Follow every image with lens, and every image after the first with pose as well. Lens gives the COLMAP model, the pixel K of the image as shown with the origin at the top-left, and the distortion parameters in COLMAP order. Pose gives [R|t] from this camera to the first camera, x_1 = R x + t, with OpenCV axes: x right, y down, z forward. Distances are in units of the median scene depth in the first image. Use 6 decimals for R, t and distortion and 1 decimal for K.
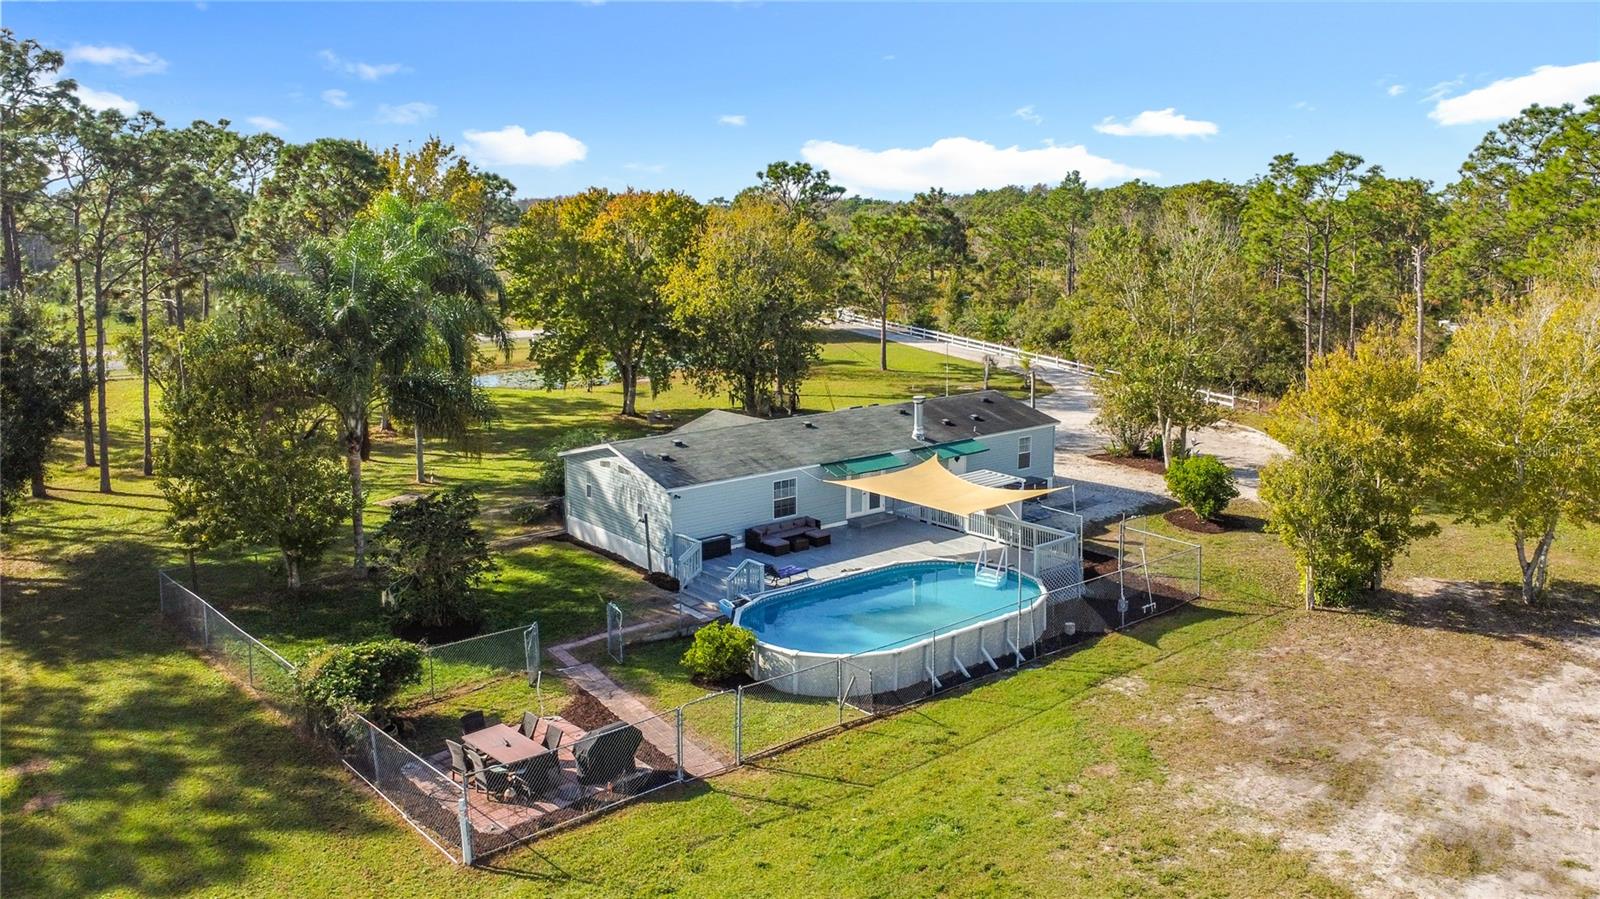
lens RADIAL K [[1201.8, 0, 800.0], [0, 1201.8, 449.5], [0, 0, 1]] dist [-0.020214, -0.003314]
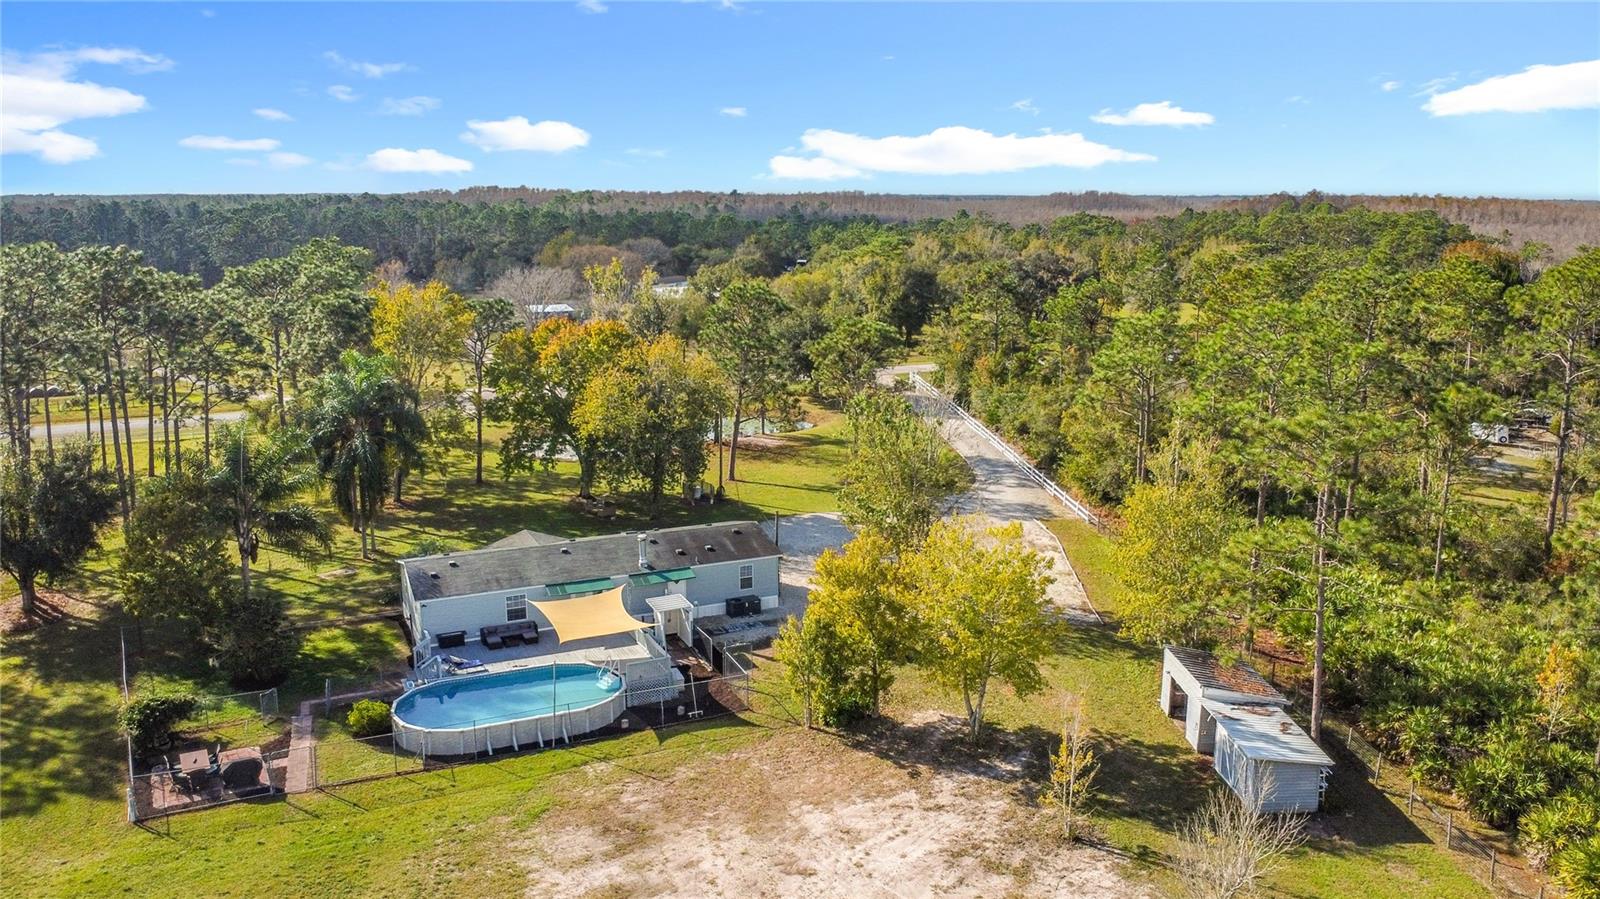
lens RADIAL K [[1281.8, 0, 800.0], [0, 1281.8, 449.5], [0, 0, 1]] dist [-0.025665, -0.008308]
pose [[0.965673, 0.054134, -0.254056, 1.023421], [-0.050609, 0.998510, 0.020395, -0.290501], [0.254782, -0.006838, 0.966974, -0.586566]]
